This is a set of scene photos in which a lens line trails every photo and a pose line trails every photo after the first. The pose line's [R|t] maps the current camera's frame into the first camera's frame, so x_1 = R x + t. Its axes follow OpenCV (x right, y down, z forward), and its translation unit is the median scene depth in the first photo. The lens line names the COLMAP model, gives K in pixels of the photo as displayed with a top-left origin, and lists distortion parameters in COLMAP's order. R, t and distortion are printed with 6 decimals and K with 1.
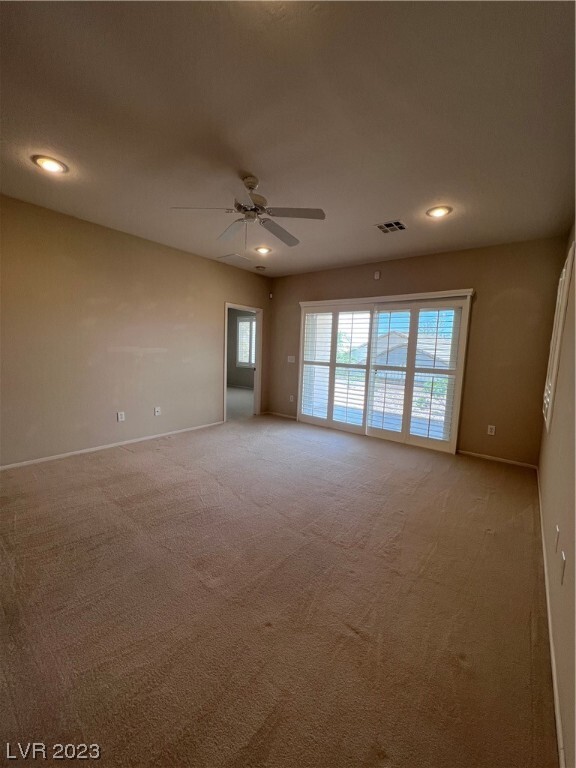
lens RADIAL K [[308.7, 0, 288.9], [0, 308.7, 382.5], [0, 0, 1]] dist [-0.000225, 0.001072]
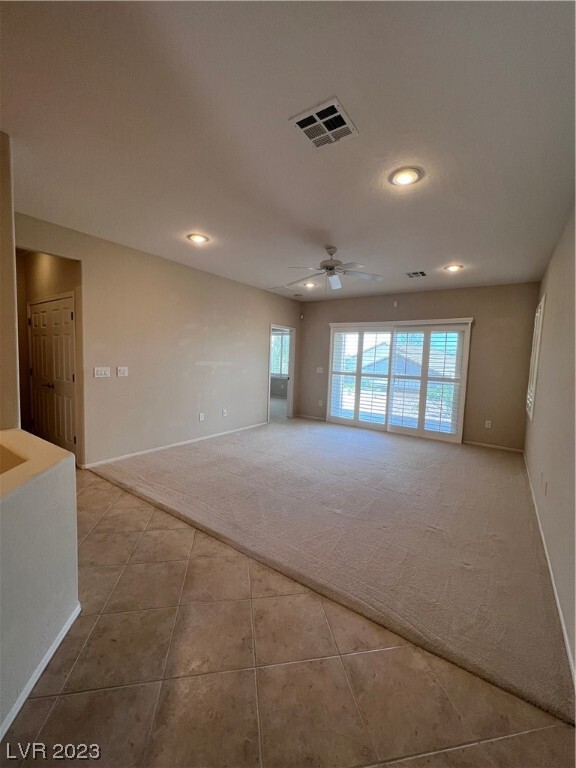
lens RADIAL K [[308.7, 0, 288.2], [0, 308.7, 382.3], [0, 0, 1]] dist [-0.000225, 0.001072]
pose [[0.998754, -0.004423, 0.049700, -0.235878], [0.005784, 0.999611, -0.027271, 0.005670], [-0.049560, 0.027524, 0.998392, -0.249416]]
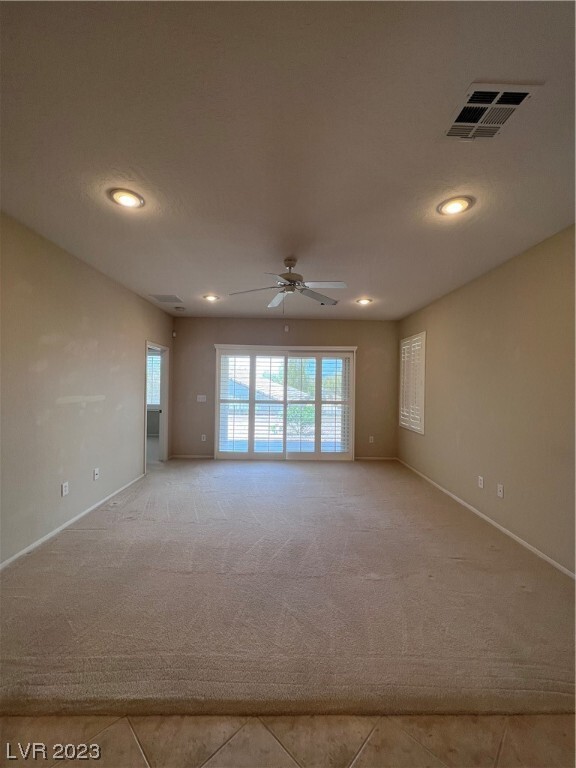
lens RADIAL K [[310.2, 0, 288.9], [0, 310.2, 381.8], [0, 0, 1]] dist [-0.002297, 0.000137]
pose [[0.779509, -0.019740, 0.626080, -0.542375], [0.081704, 0.994169, -0.070380, -0.047451], [-0.621039, 0.106015, 0.776576, 0.043950]]
